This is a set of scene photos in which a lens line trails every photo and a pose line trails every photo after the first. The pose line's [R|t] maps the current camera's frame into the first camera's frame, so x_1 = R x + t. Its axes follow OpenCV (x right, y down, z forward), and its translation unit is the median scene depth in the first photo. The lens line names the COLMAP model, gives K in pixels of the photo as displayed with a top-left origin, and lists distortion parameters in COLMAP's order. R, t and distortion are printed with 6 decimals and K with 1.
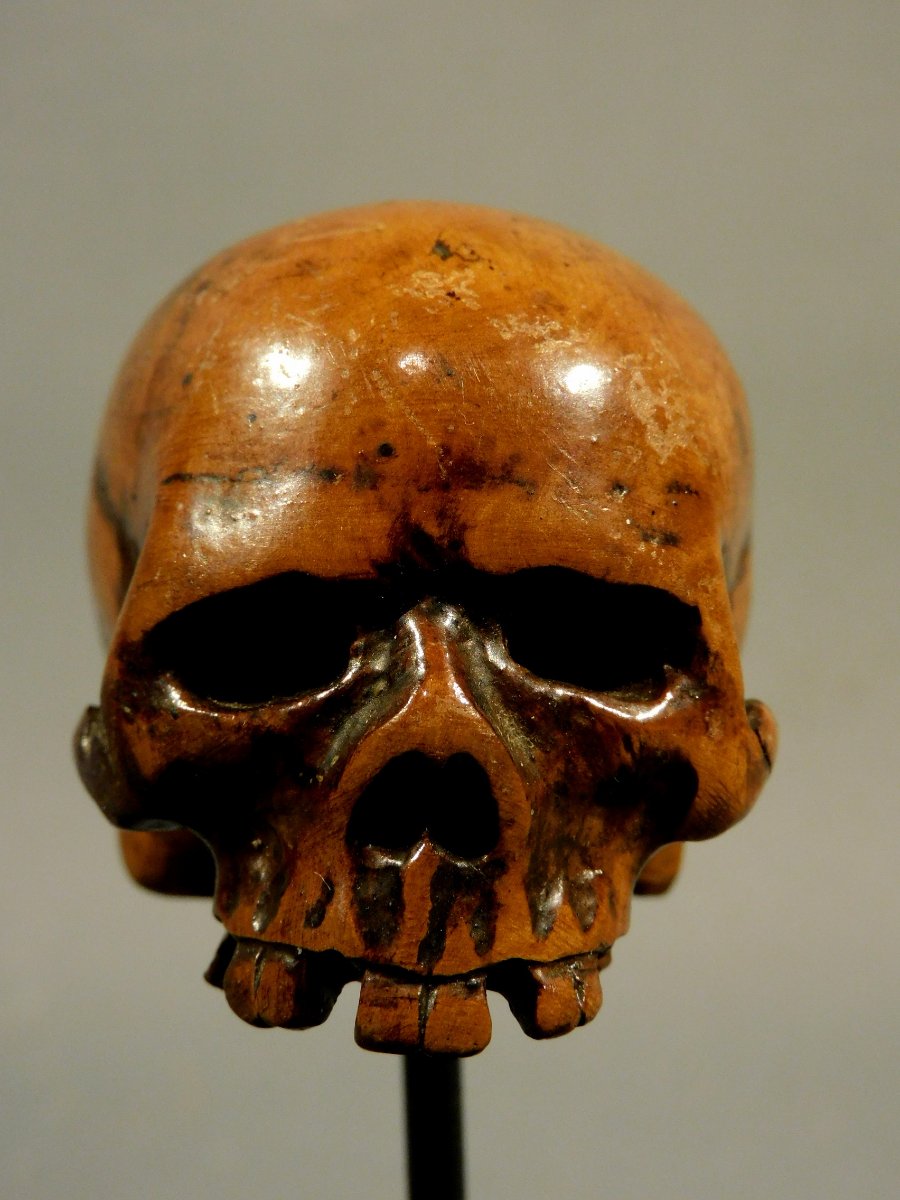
lens RADIAL K [[2048.6, 0, 451.4], [0, 2048.6, 602.2], [0, 0, 1]] dist [-0.235744, 0.000000]
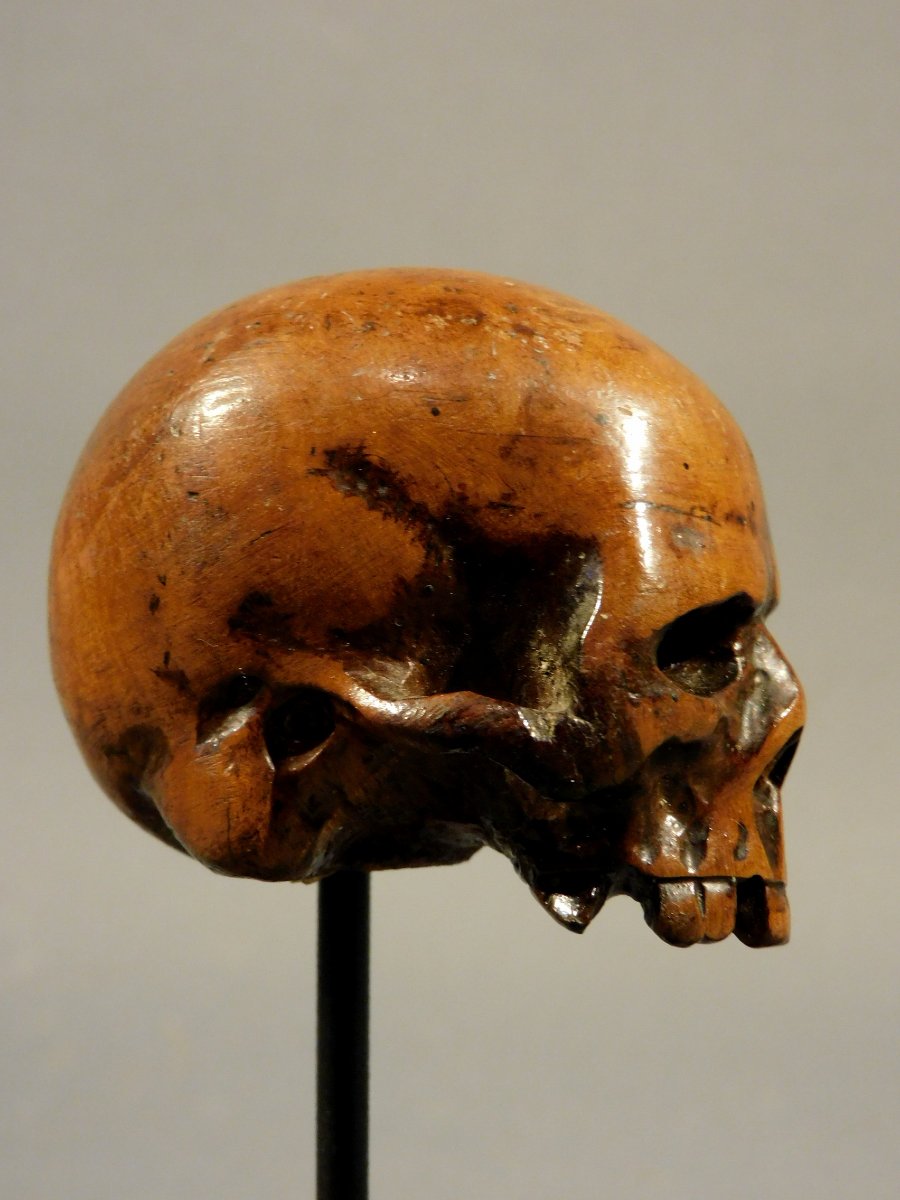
lens RADIAL K [[2048.6, 0, 447.5], [0, 2048.6, 594.2], [0, 0, 1]] dist [-0.235744, 0.000000]
pose [[0.349427, 0.061575, 0.934938, -1.356420], [-0.045540, 0.997775, -0.048693, 0.058819], [-0.935856, -0.025562, 0.351453, 0.703895]]
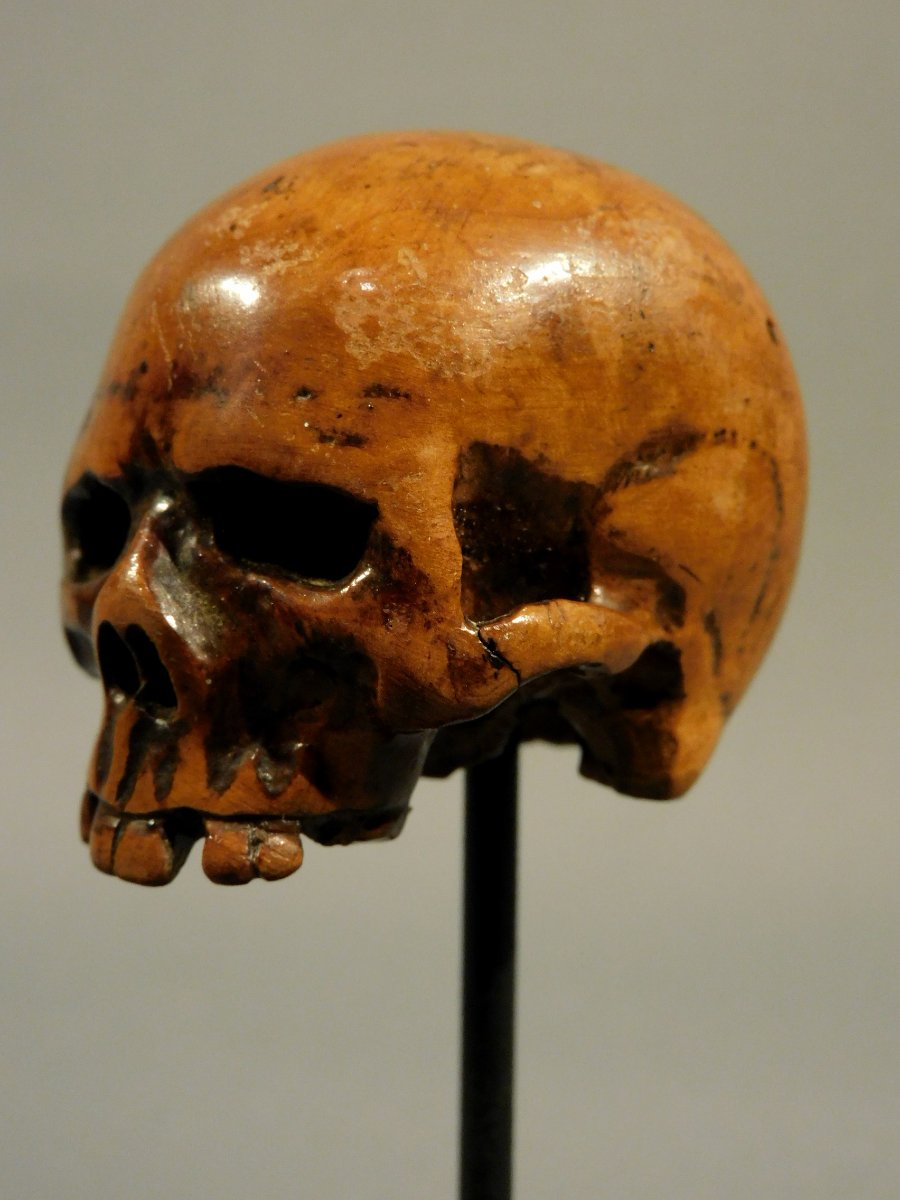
lens RADIAL K [[2048.6, 0, 442.7], [0, 2048.6, 602.6], [0, 0, 1]] dist [-0.235744, 0.000000]
pose [[0.732208, 0.049533, -0.679278, 0.888214], [-0.017667, 0.998398, 0.053759, -0.004649], [0.680852, -0.027362, 0.731910, 0.253183]]
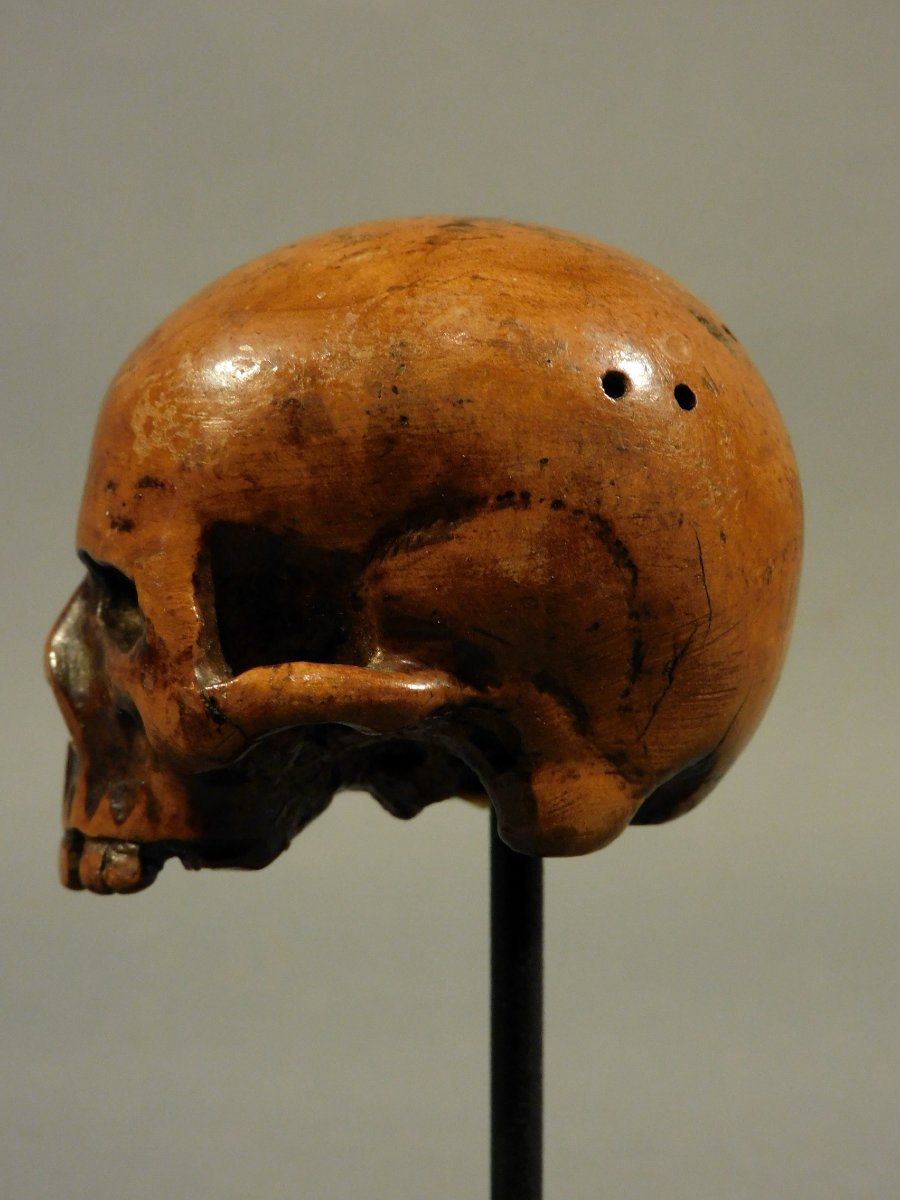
lens RADIAL K [[2048.6, 0, 452.5], [0, 2048.6, 595.7], [0, 0, 1]] dist [-0.235744, 0.000000]
pose [[0.099964, 0.046320, -0.993912, 1.399091], [0.028951, 0.998357, 0.049438, -0.044842], [0.994570, -0.033717, 0.098459, 1.096034]]
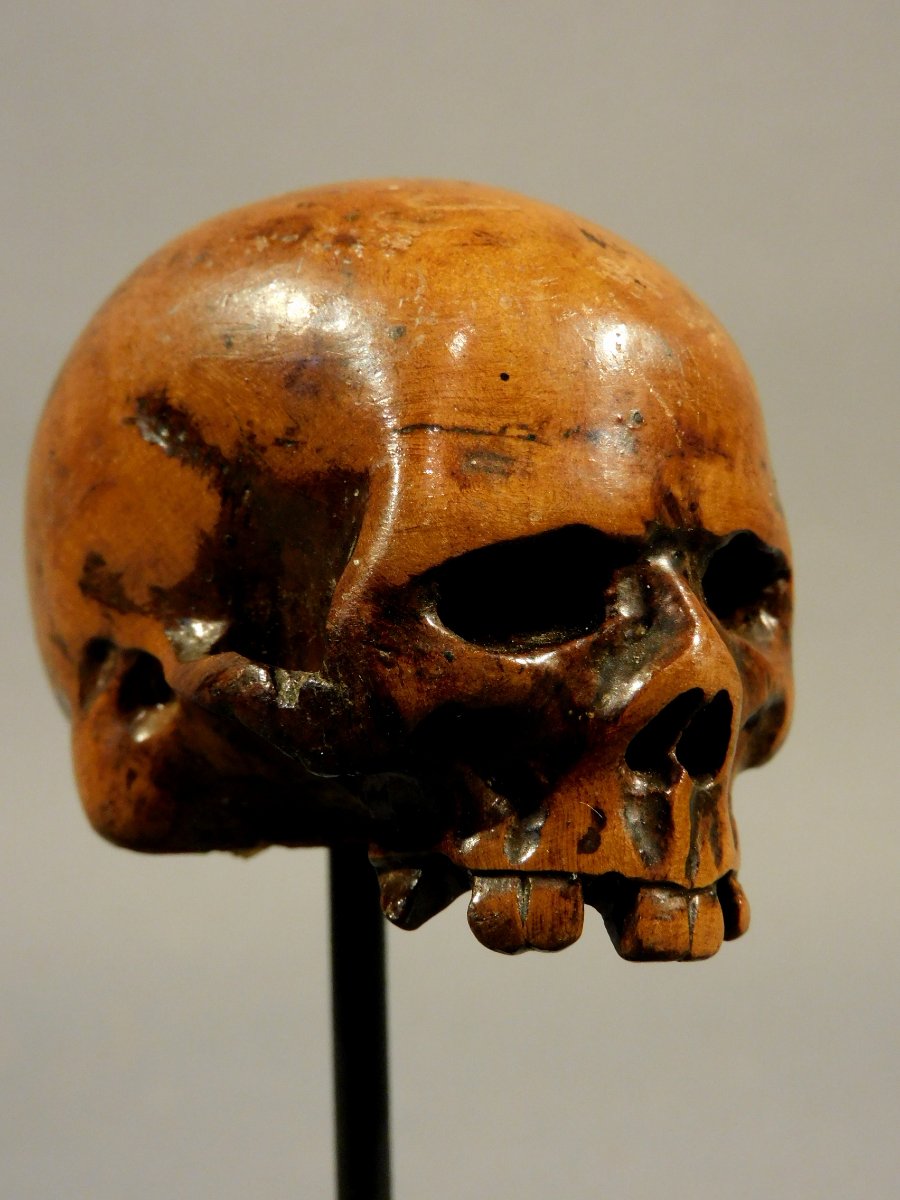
lens RADIAL K [[2048.6, 0, 454.1], [0, 2048.6, 606.3], [0, 0, 1]] dist [-0.235744, 0.000000]
pose [[0.808899, 0.019842, 0.587613, -0.751435], [-0.022558, 0.999742, -0.002706, 0.032381], [-0.587515, -0.011067, 0.809138, 0.161677]]
